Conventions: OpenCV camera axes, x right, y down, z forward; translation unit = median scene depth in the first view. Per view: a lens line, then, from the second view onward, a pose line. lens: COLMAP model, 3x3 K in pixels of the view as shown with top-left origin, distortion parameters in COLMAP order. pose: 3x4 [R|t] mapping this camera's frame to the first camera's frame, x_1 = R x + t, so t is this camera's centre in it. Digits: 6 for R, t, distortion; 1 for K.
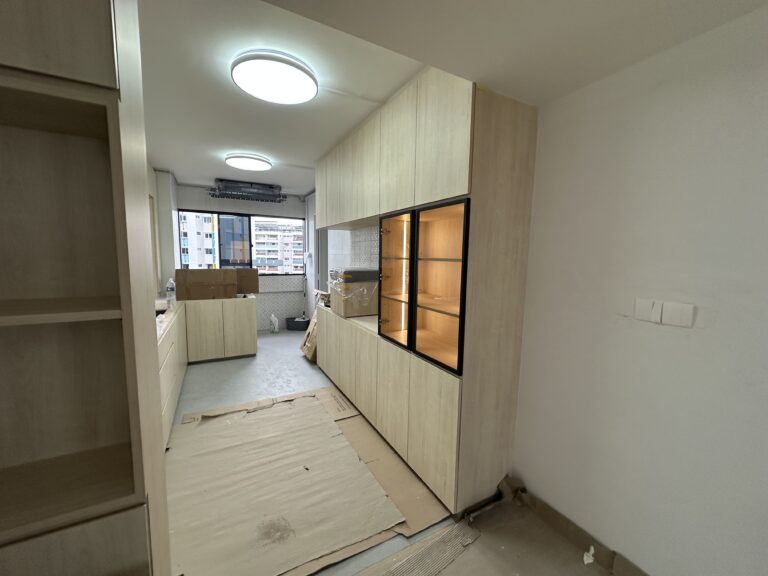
lens RADIAL K [[308.2, 0, 384.0], [0, 308.2, 288.0], [0, 0, 1]] dist [0.000126, 0.000050]
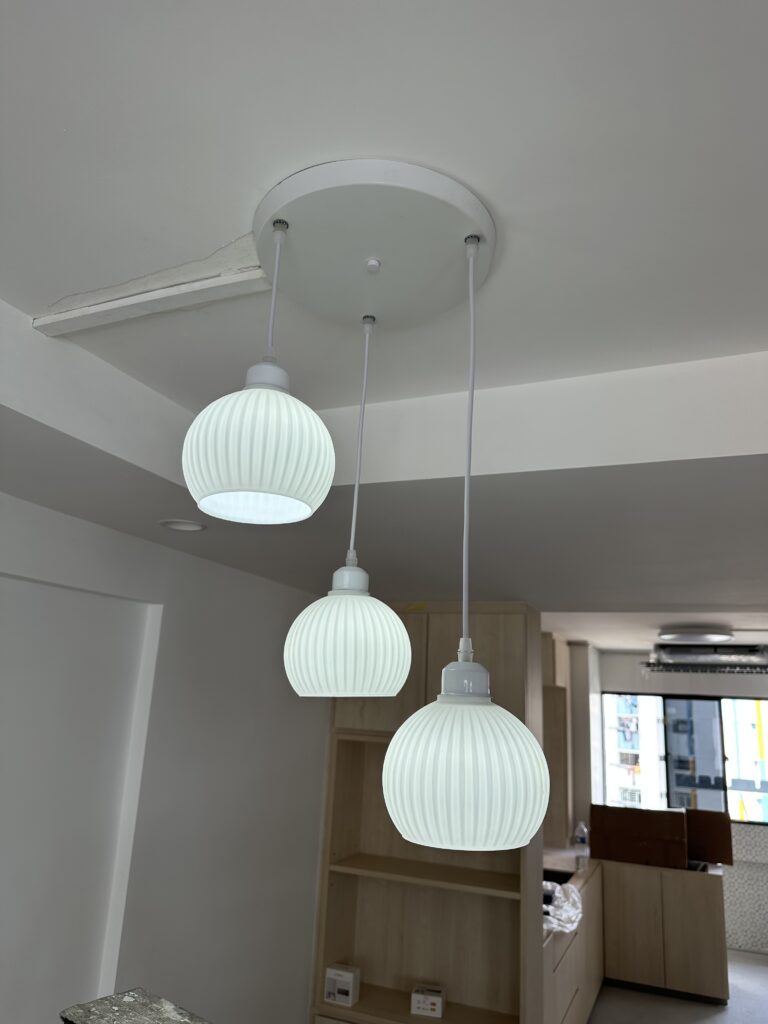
lens RADIAL K [[714.2, 0, 384.0], [0, 714.2, 512.0], [0, 0, 1]] dist [-0.048556, -0.000934]
pose [[0.628405, -0.197033, -0.752519, 0.200279], [-0.129351, 0.927454, -0.350852, -0.044699], [0.767056, 0.317816, 0.557331, -0.240361]]
